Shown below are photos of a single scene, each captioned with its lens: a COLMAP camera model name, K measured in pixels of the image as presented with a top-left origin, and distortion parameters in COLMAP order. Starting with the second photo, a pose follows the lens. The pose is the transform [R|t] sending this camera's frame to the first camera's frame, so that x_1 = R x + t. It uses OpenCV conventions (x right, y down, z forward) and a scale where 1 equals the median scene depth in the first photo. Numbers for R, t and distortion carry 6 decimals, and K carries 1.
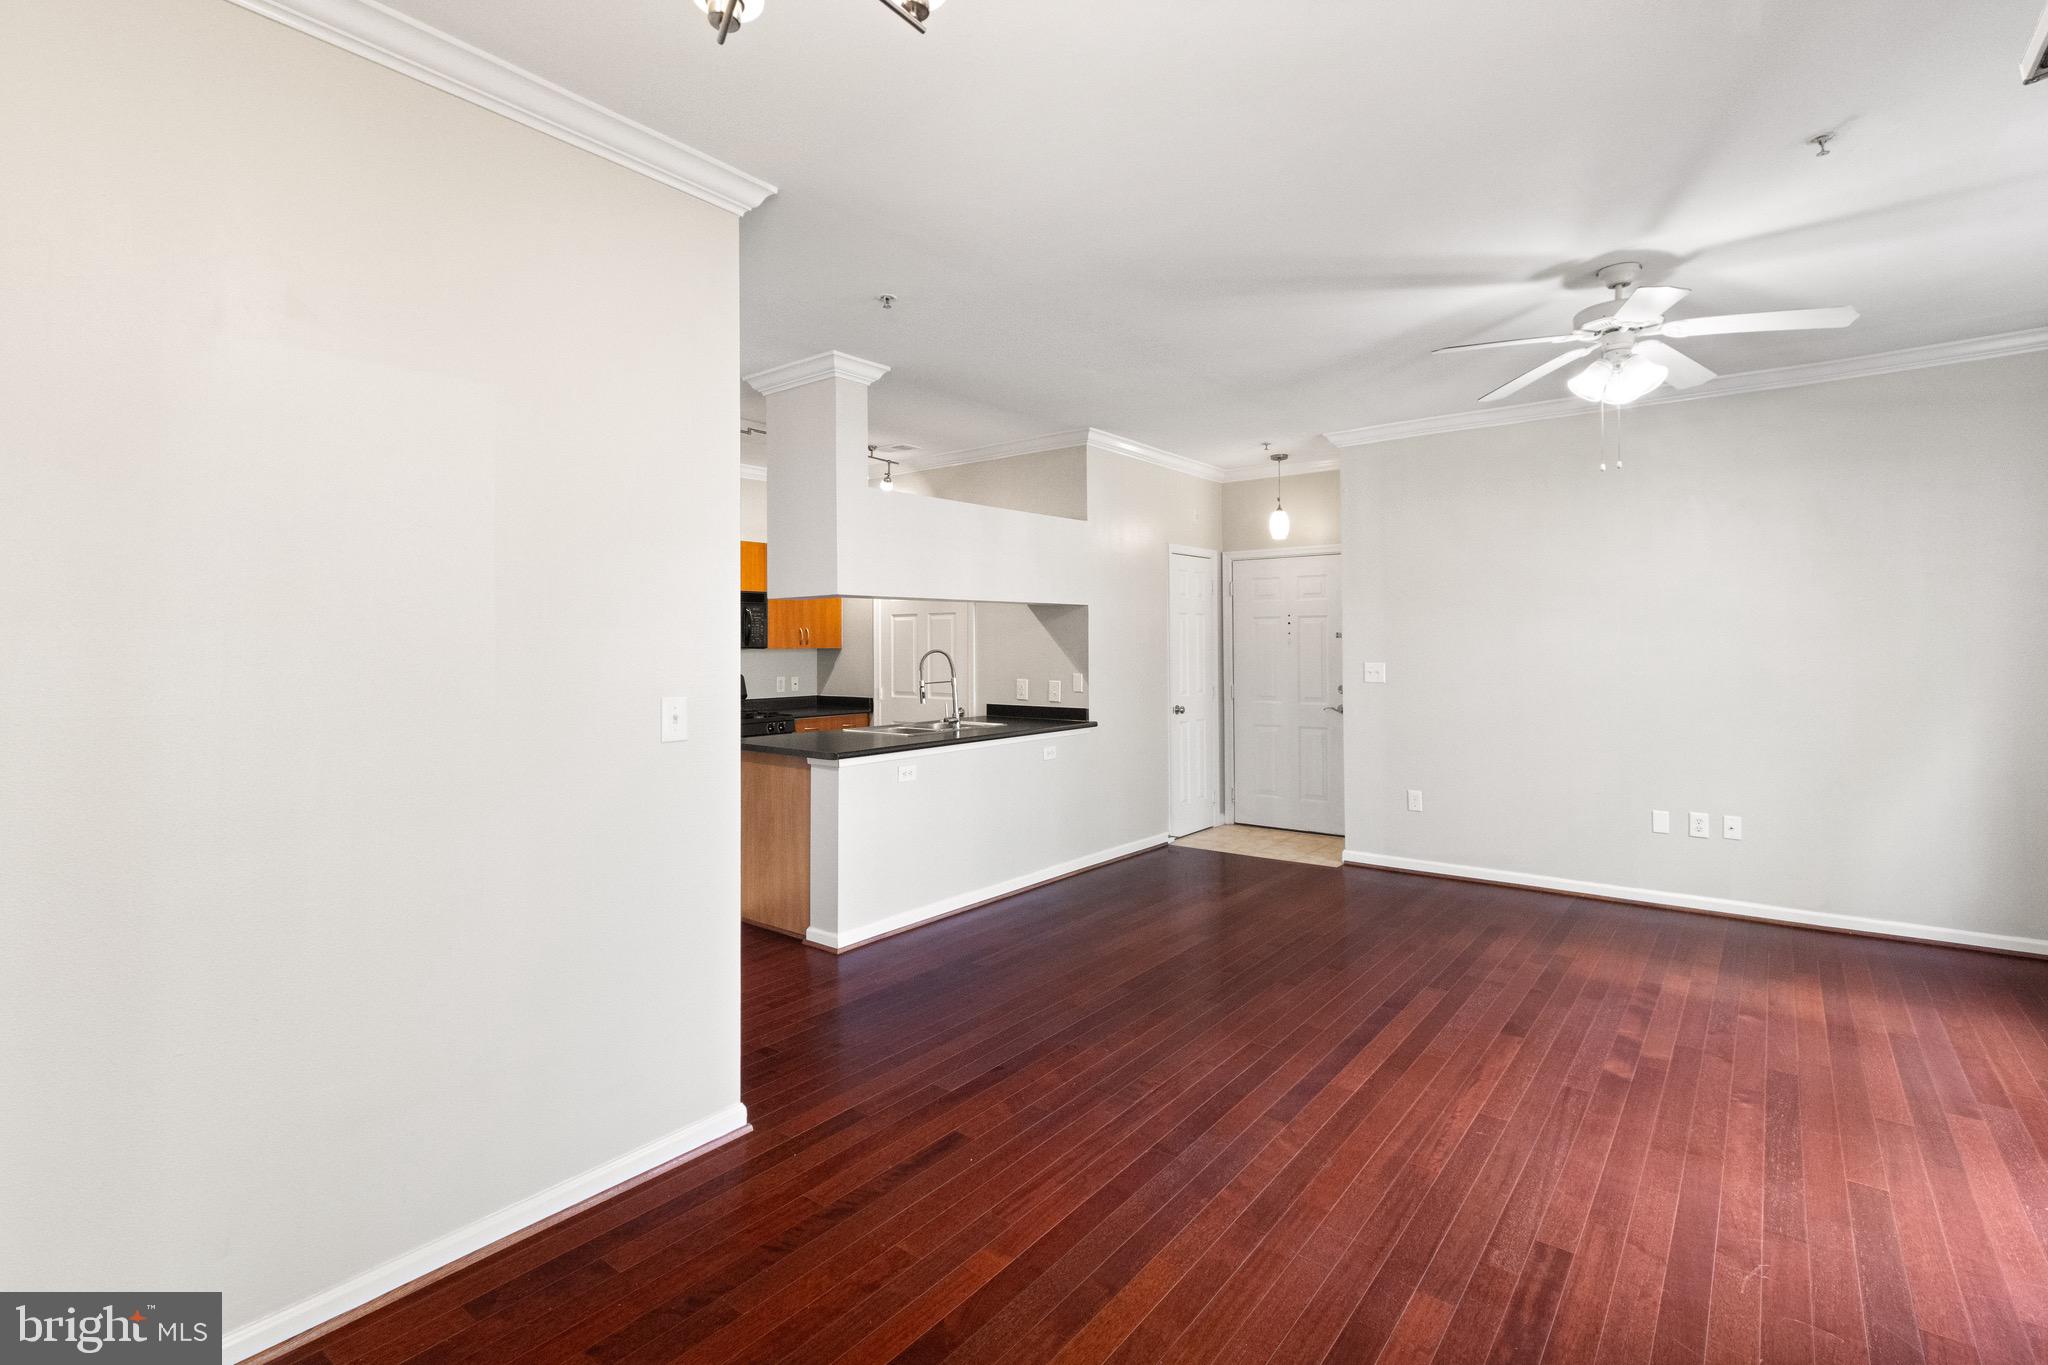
lens RADIAL K [[948.9, 0, 1017.4], [0, 948.9, 644.4], [0, 0, 1]] dist [0.001535, -0.001319]
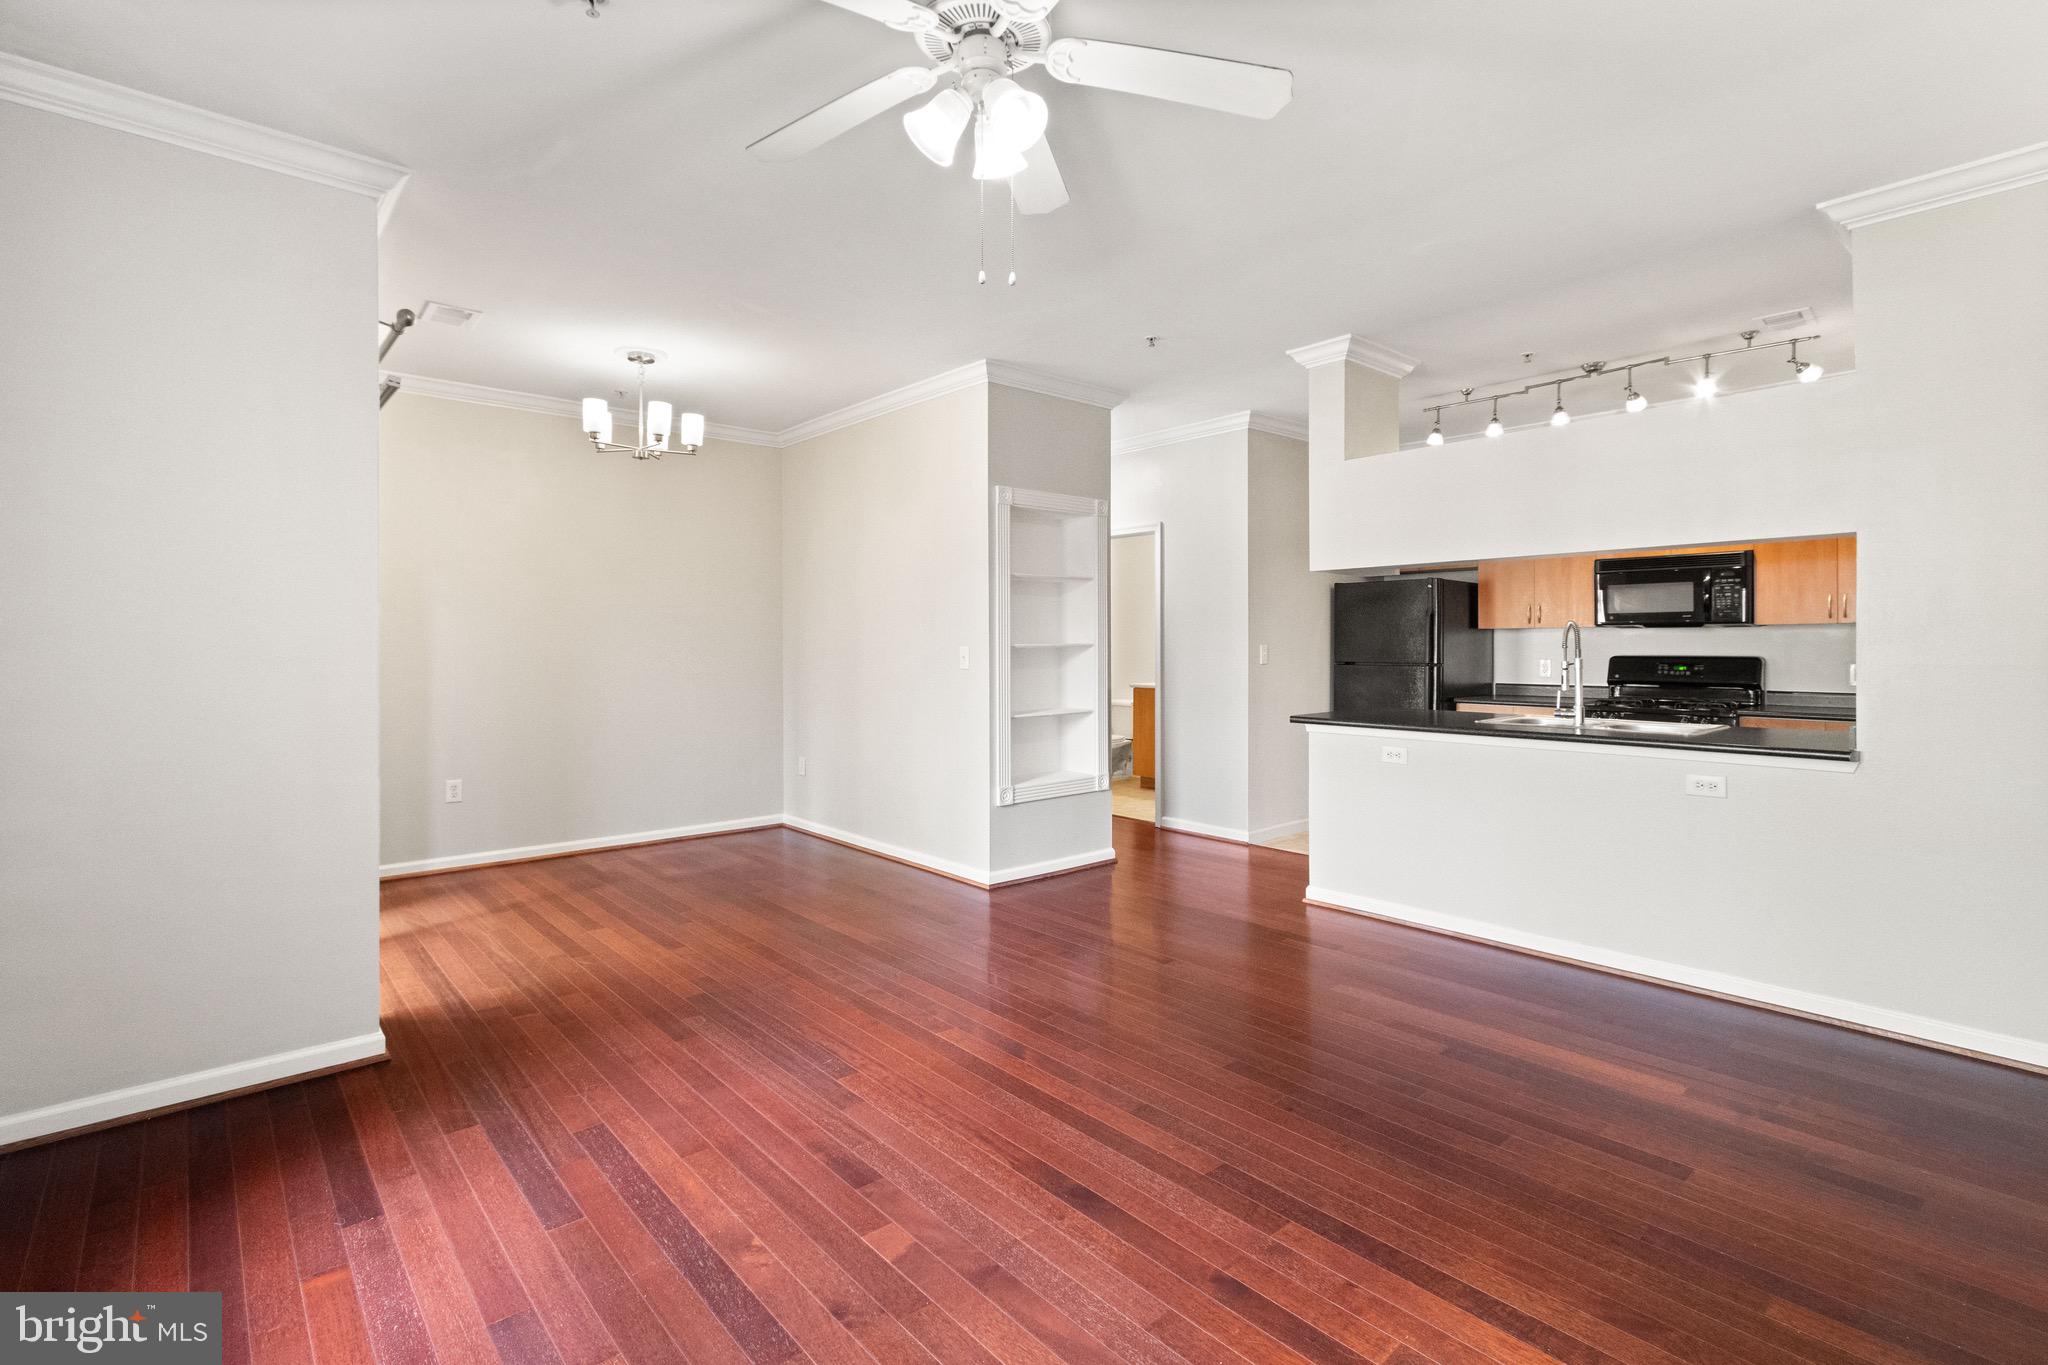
lens RADIAL K [[948.5, 0, 1019.4], [0, 948.5, 642.9], [0, 0, 1]] dist [0.004549, -0.001156]
pose [[-0.180643, 0.003178, -0.983544, 0.841237], [0.002890, 0.999992, 0.002701, 0.022300], [0.983544, -0.002355, -0.180651, 0.787767]]
